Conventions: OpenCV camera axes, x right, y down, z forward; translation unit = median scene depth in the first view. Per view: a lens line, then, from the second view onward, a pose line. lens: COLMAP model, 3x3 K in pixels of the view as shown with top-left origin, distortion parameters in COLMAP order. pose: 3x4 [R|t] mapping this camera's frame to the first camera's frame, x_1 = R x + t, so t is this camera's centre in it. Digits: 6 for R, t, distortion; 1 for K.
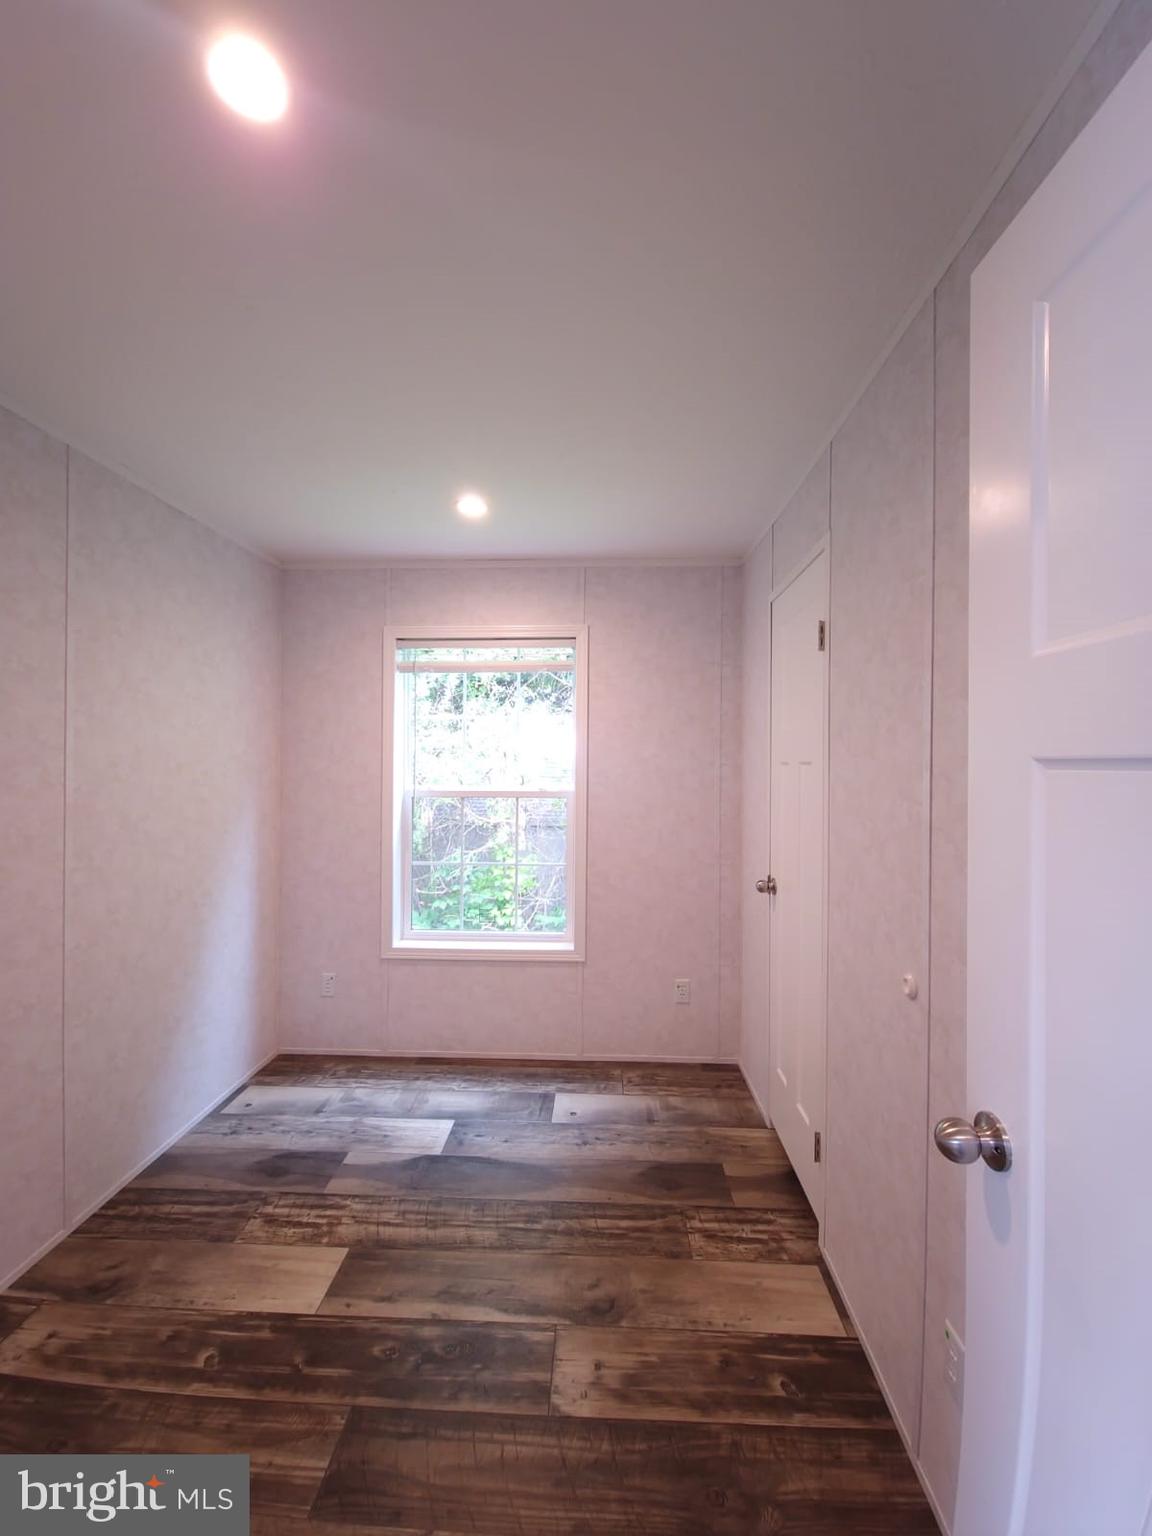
lens RADIAL K [[629.5, 0, 576.6], [0, 629.5, 775.3], [0, 0, 1]] dist [0.002458, -0.005789]
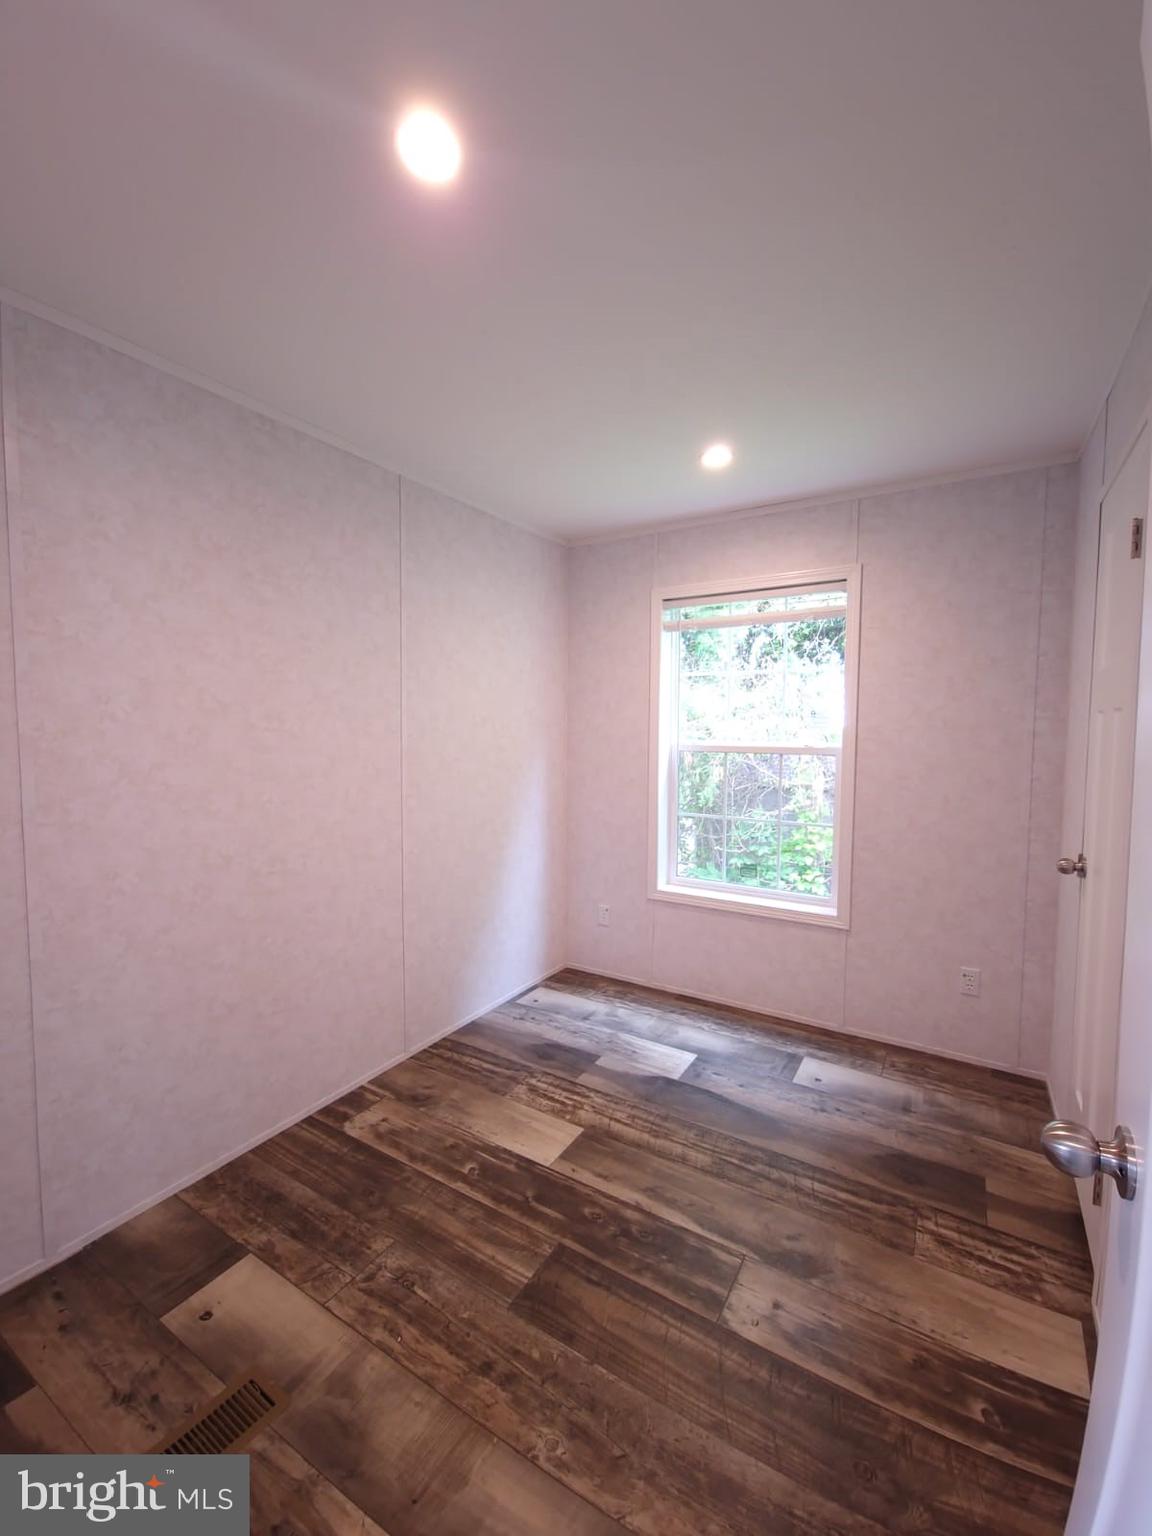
lens RADIAL K [[629.5, 0, 572.0], [0, 629.5, 772.6], [0, 0, 1]] dist [0.002458, -0.005789]
pose [[0.871293, 0.035471, -0.489480, 0.161926], [-0.008199, 0.998297, 0.057749, 0.018383], [0.490695, -0.046303, 0.870100, -0.004537]]
